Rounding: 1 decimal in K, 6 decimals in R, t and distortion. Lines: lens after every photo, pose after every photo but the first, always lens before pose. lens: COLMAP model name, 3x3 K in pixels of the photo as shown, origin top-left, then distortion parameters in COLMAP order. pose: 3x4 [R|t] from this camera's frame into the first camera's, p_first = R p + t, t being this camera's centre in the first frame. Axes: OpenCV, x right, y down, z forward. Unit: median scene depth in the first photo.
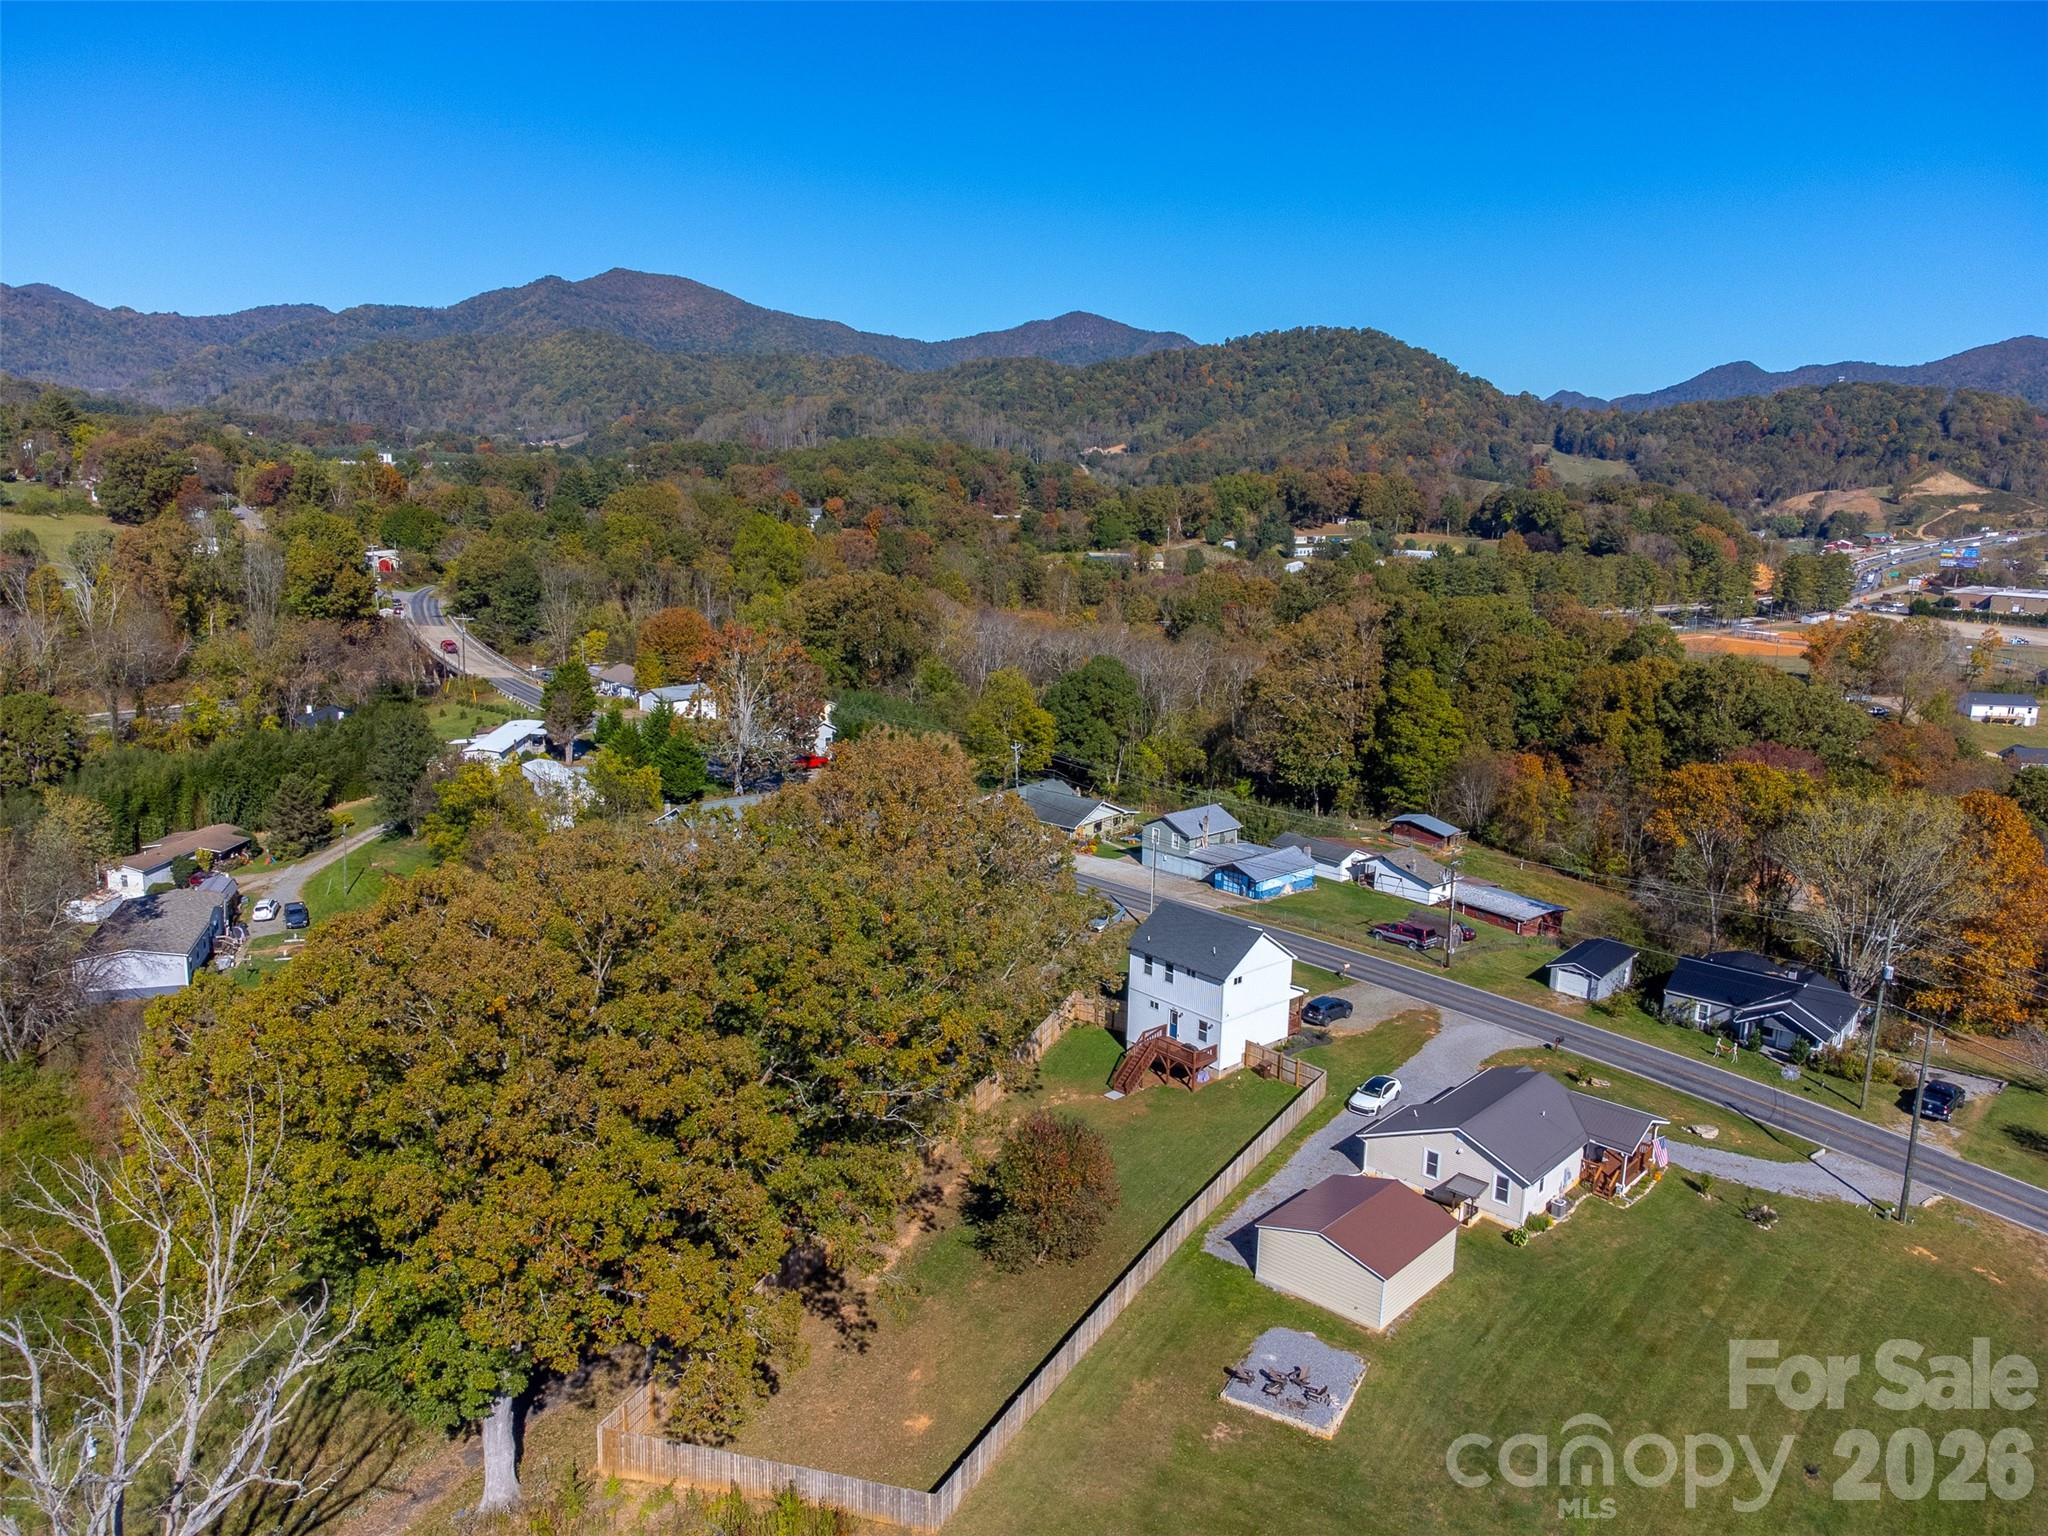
lens RADIAL K [[1529.5, 0, 1025.2], [0, 1529.5, 764.9], [0, 0, 1]] dist [0.023942, -0.007658]
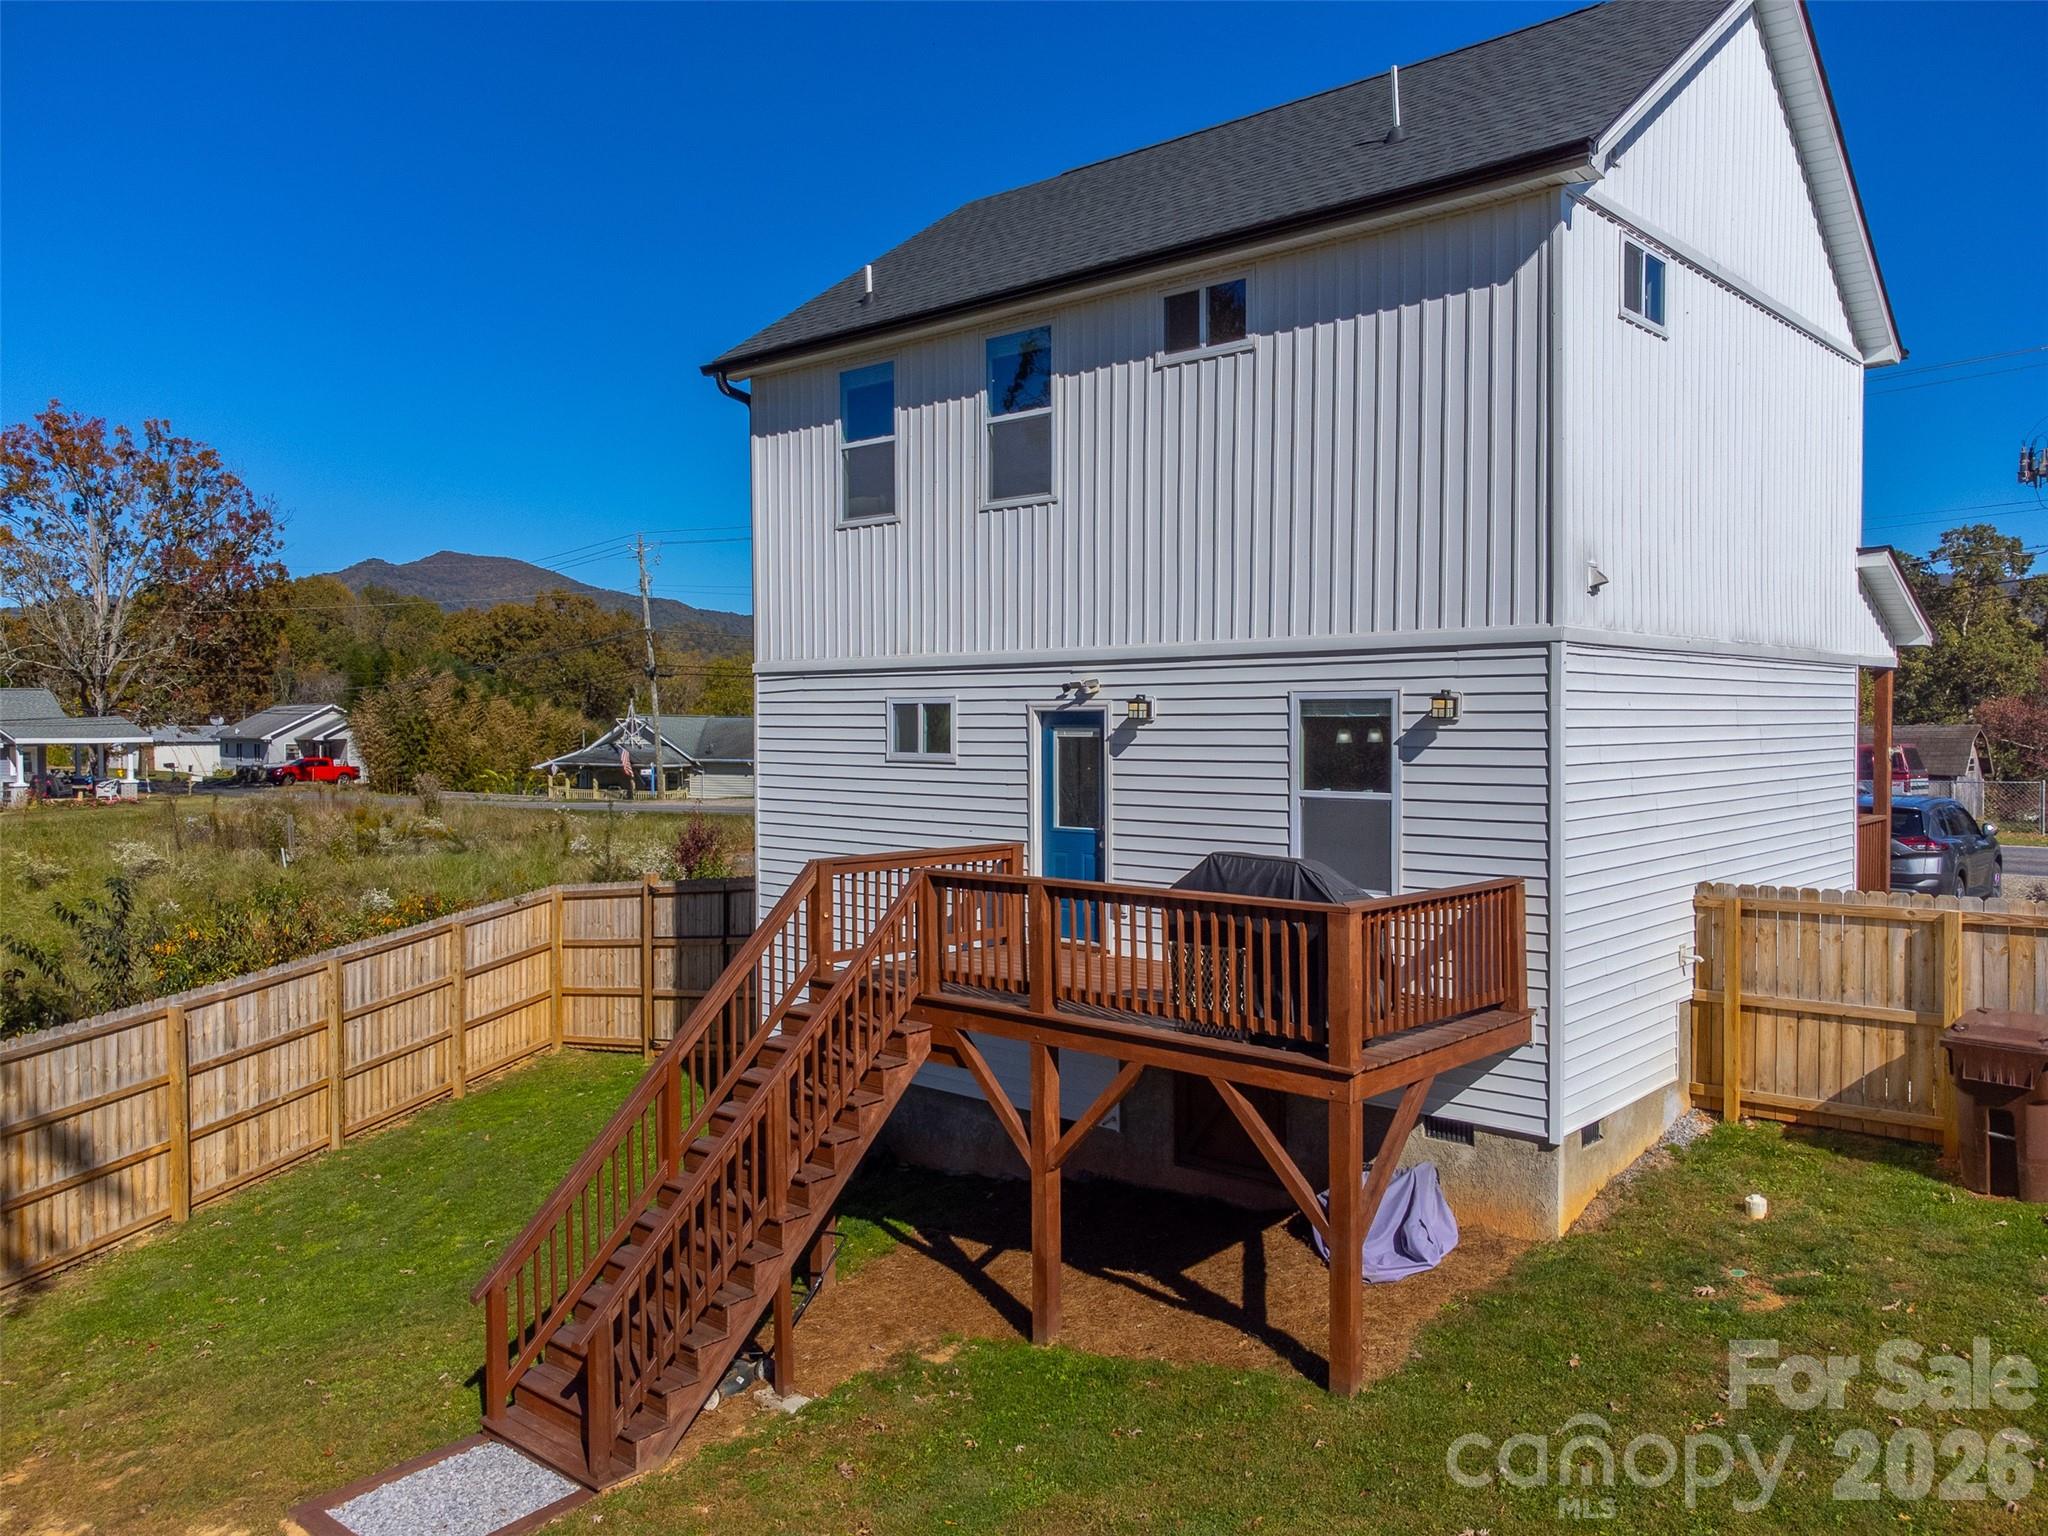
lens RADIAL K [[1529.5, 0, 1027.0], [0, 1529.5, 763.6], [0, 0, 1]] dist [0.023942, -0.007658]
pose [[0.994363, -0.034982, 0.100092, 0.079611], [0.052466, 0.982669, -0.177789, 0.183809], [-0.092138, 0.182038, 0.978965, 0.865710]]
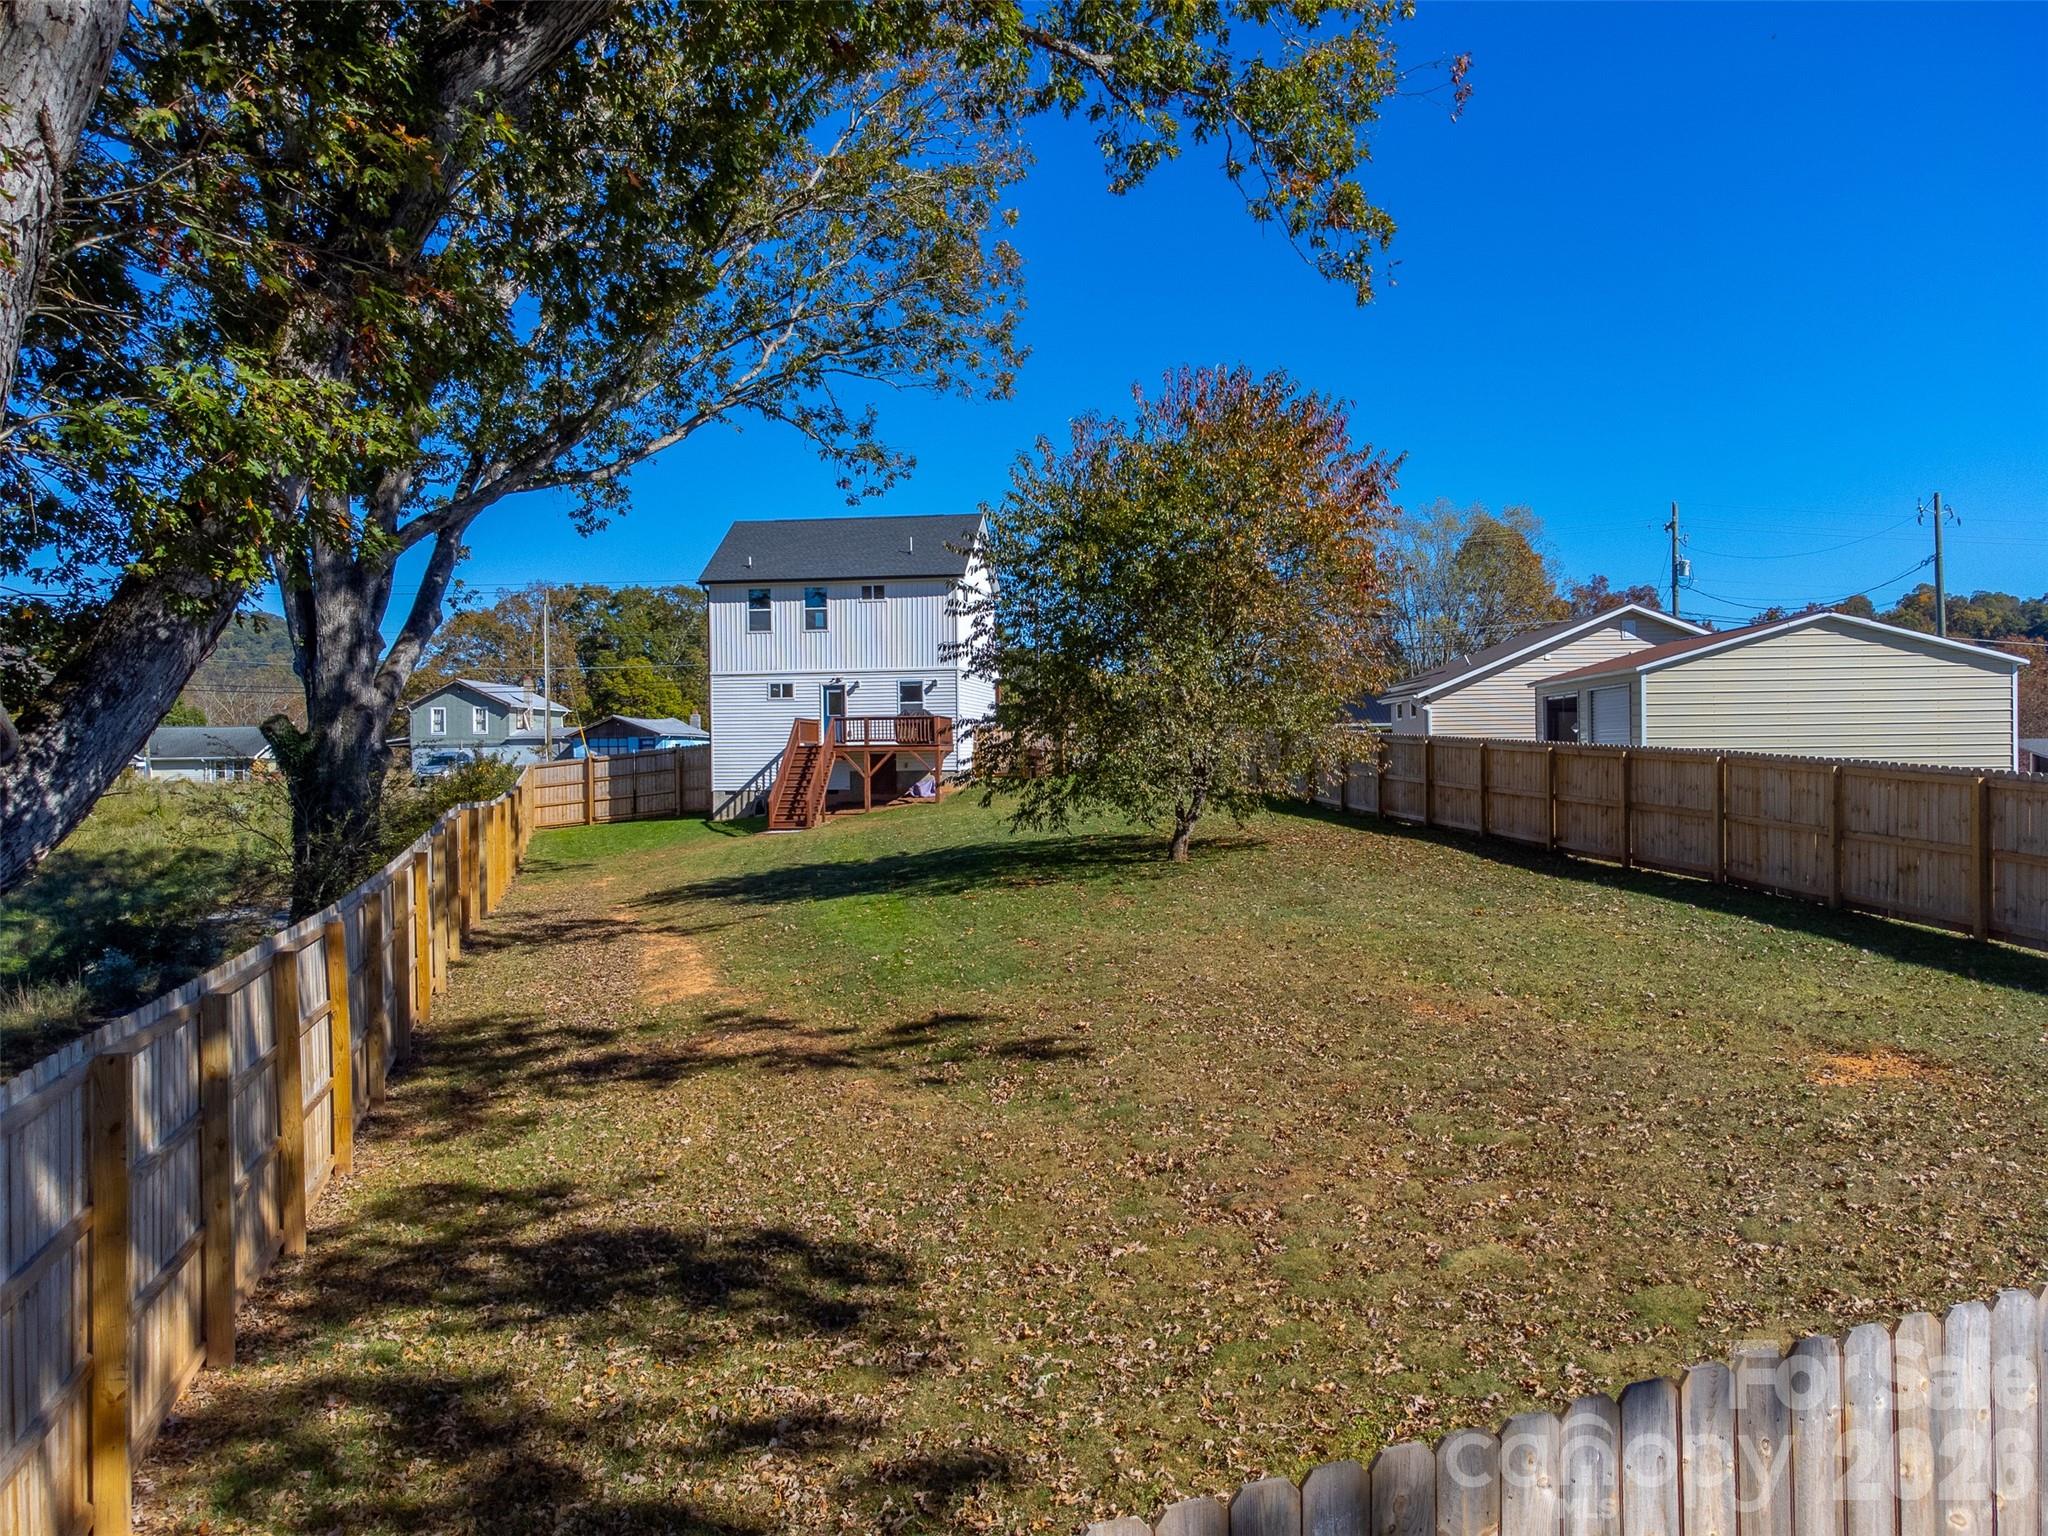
lens RADIAL K [[1529.5, 0, 1015.8], [0, 1529.5, 763.6], [0, 0, 1]] dist [0.023942, -0.007658]
pose [[0.772994, -0.038428, 0.633249, -0.166194], [0.165765, 0.975723, -0.143134, 0.260620], [-0.612375, 0.215612, 0.760598, 0.588436]]
